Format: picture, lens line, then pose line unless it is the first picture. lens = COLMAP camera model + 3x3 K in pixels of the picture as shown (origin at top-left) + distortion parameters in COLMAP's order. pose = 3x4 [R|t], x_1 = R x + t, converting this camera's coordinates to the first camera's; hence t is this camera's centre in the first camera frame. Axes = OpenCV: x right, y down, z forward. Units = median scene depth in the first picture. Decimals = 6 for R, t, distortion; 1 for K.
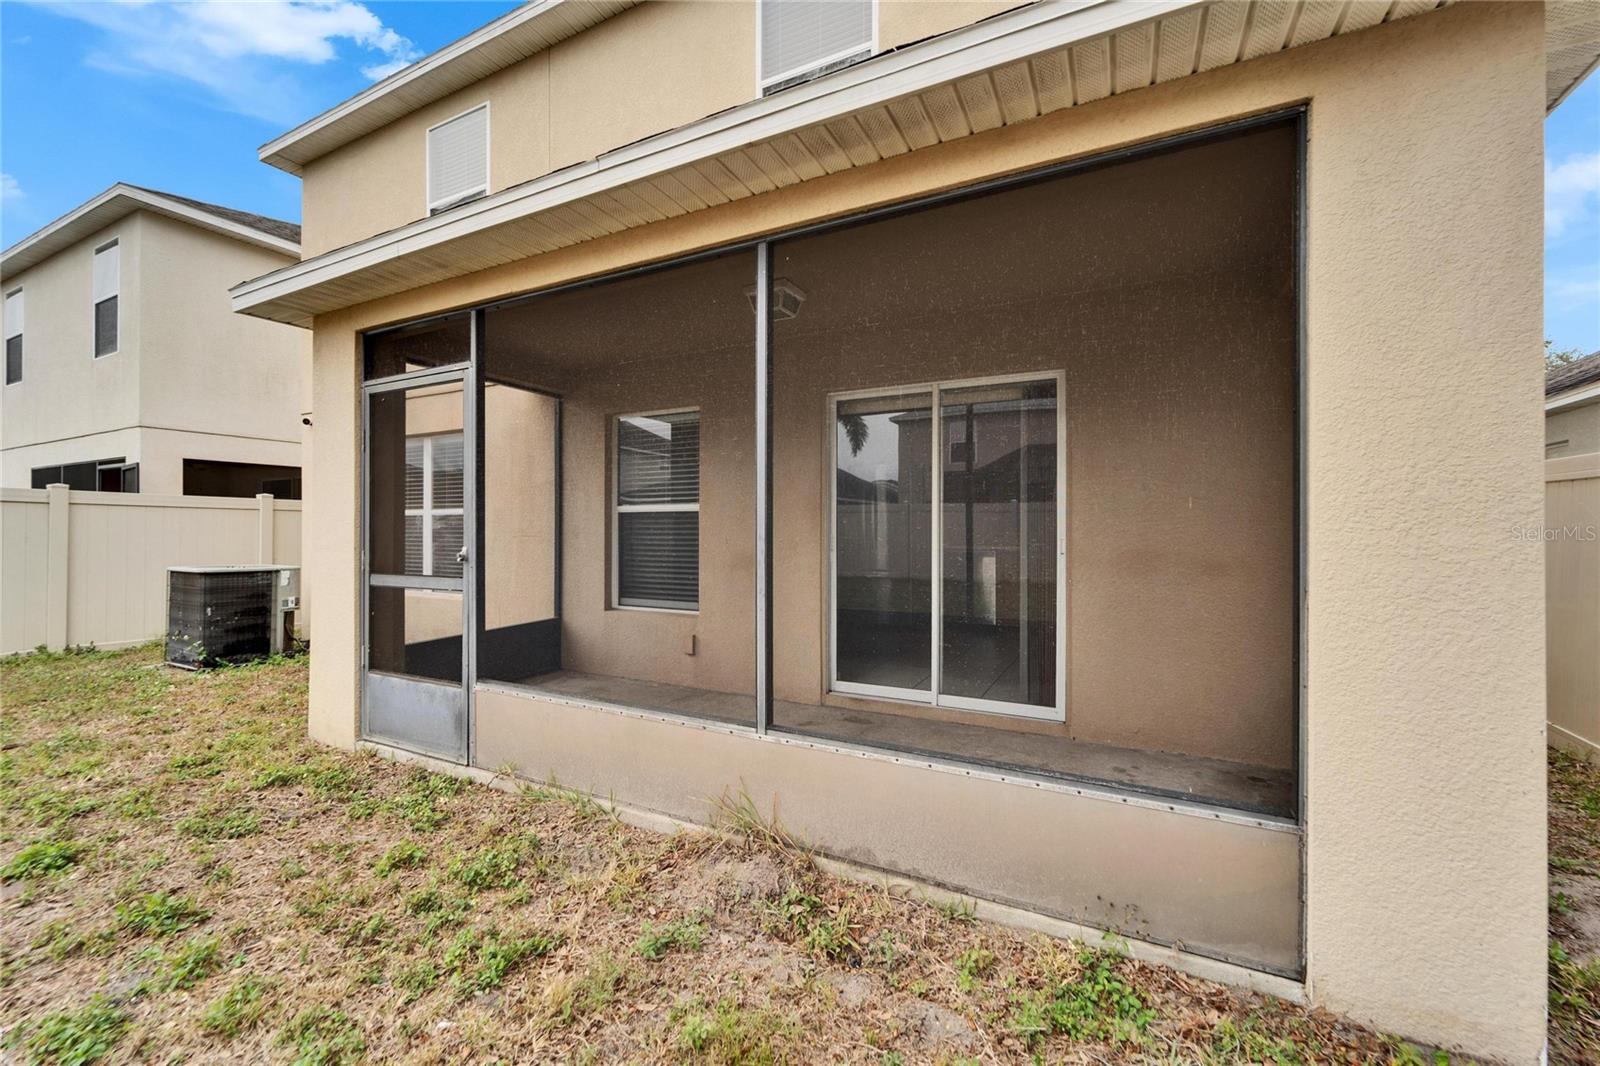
lens RADIAL K [[645.4, 0, 792.5], [0, 645.4, 531.3], [0, 0, 1]] dist [-0.001246, -0.000145]
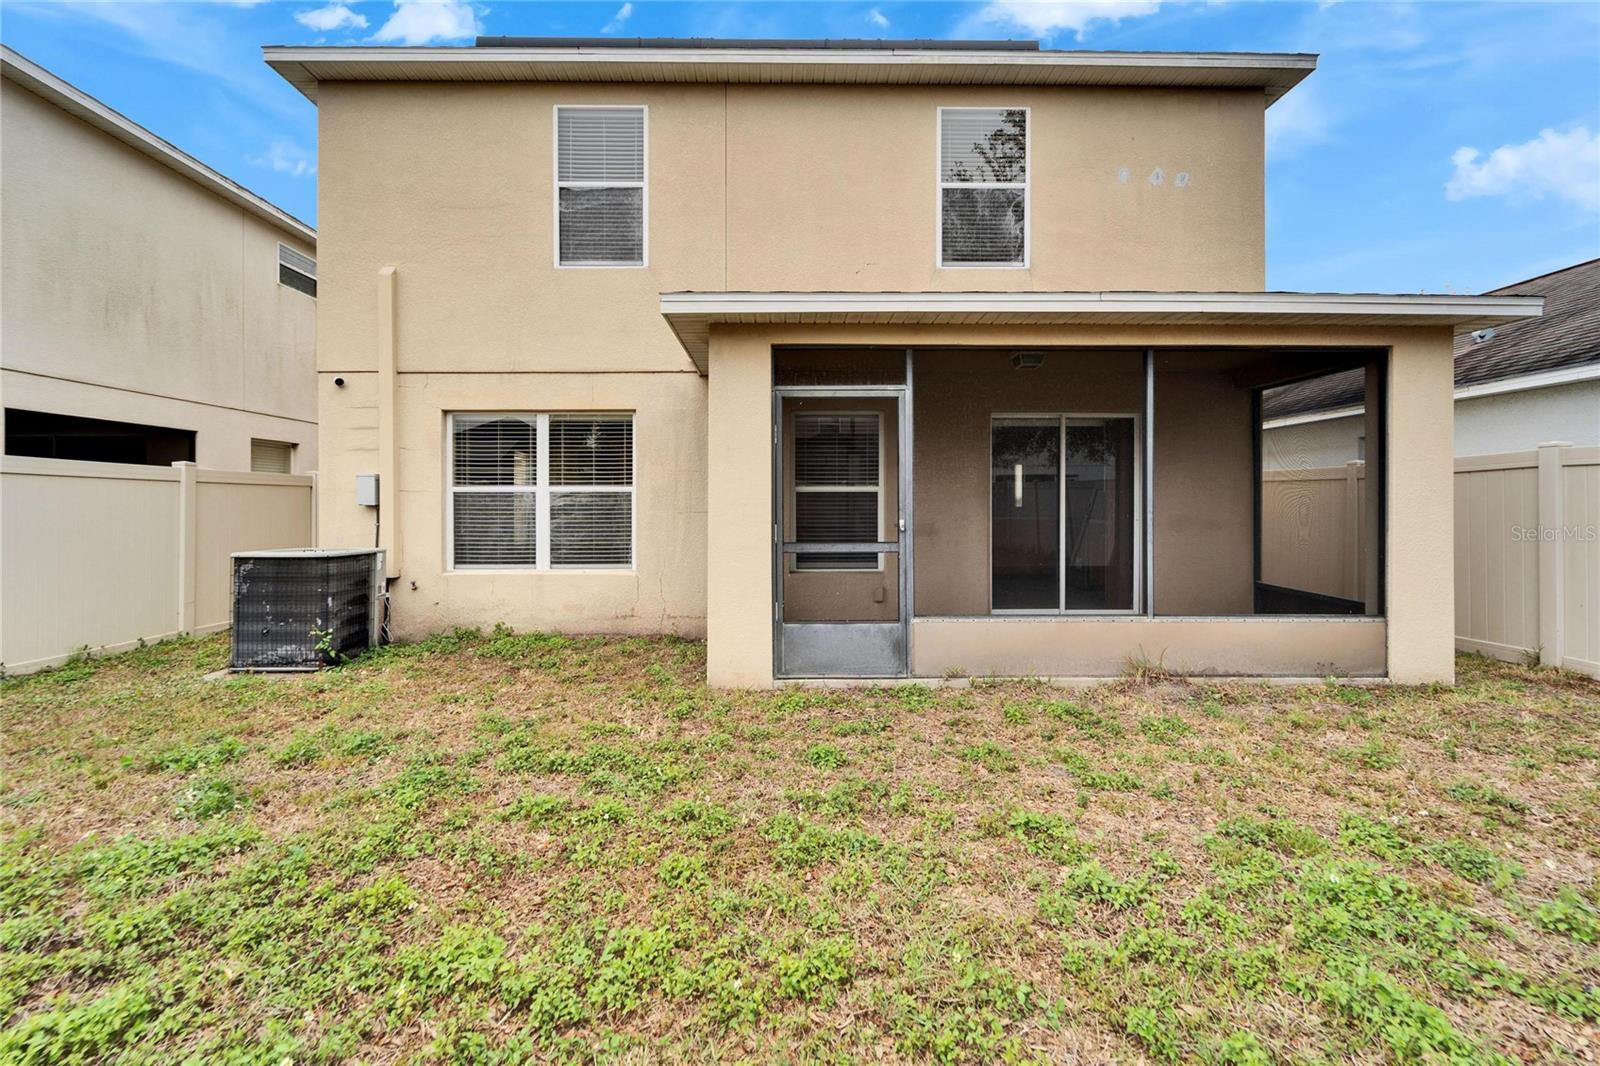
lens RADIAL K [[646.1, 0, 787.3], [0, 646.1, 505.9], [0, 0, 1]] dist [0.001302, 0.000334]
pose [[0.883193, -0.001913, 0.469006, -0.821406], [0.002149, 0.999998, 0.000031, -0.003551], [-0.469004, 0.000981, 0.883195, -0.060366]]
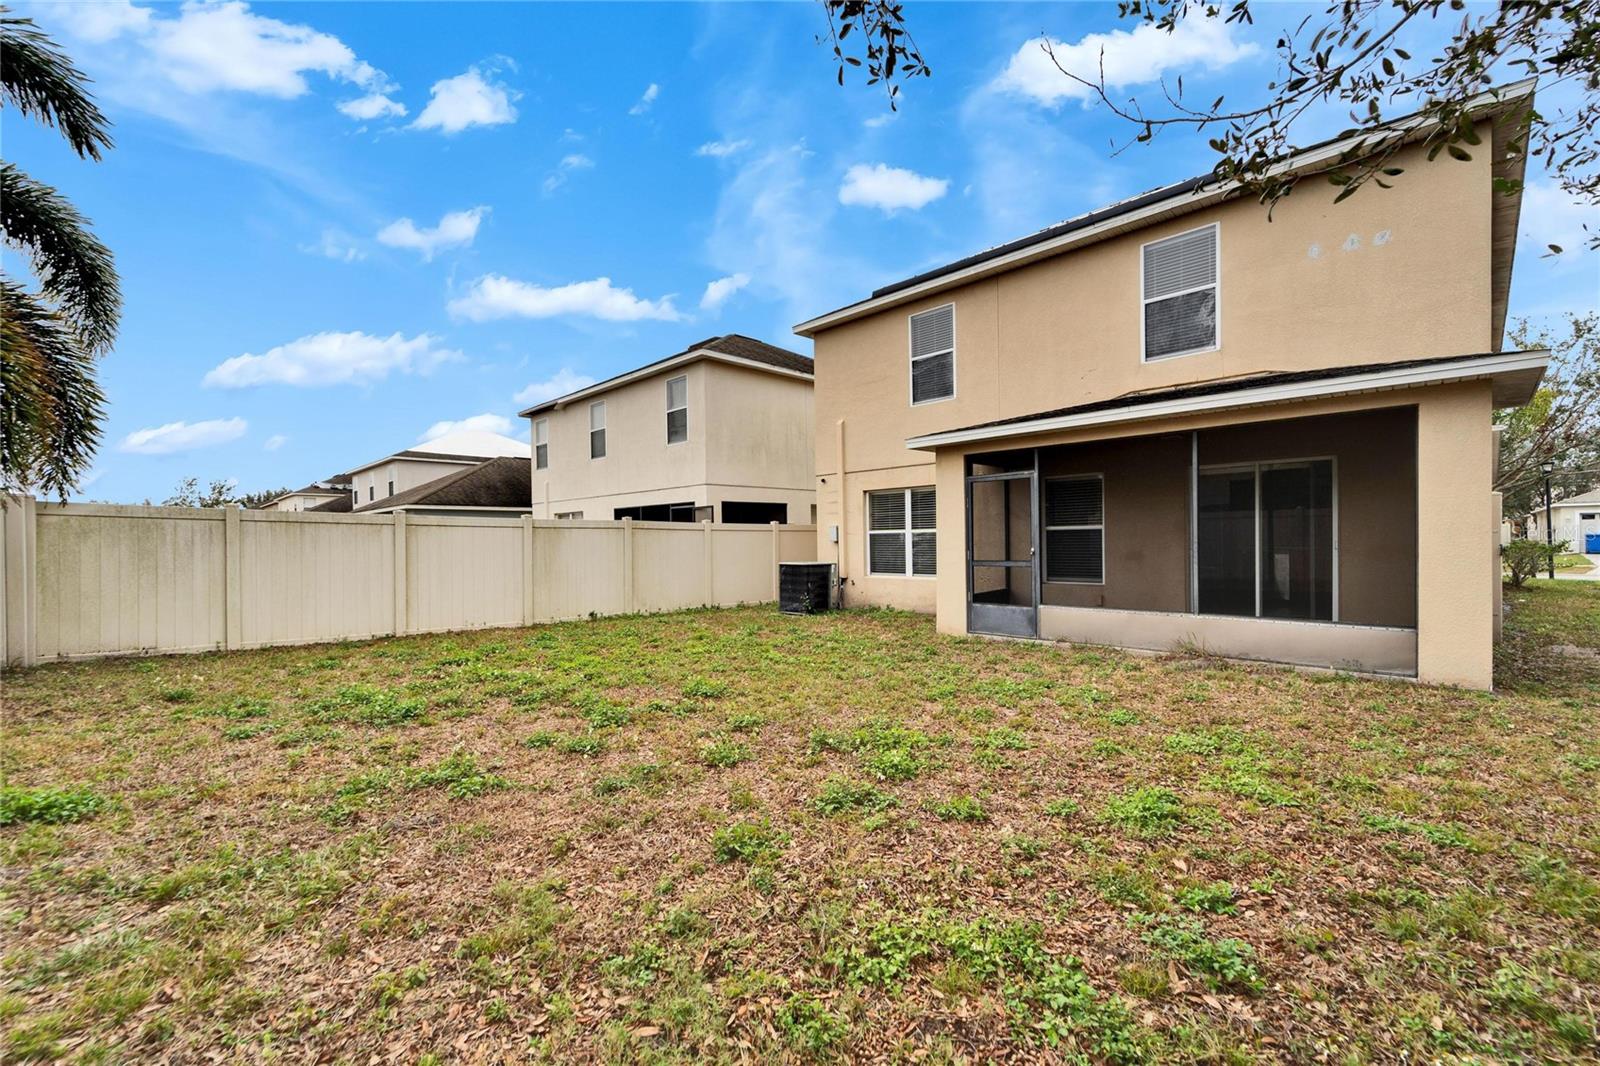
lens RADIAL K [[667.8, 0, 792.8], [0, 667.8, 535.3], [0, 0, 1]] dist [0.000608, -0.000224]
pose [[0.949537, -0.016427, -0.313225, -0.344958], [0.014395, 0.999858, -0.008799, -0.008415], [0.313325, 0.003846, 0.949638, -0.976784]]
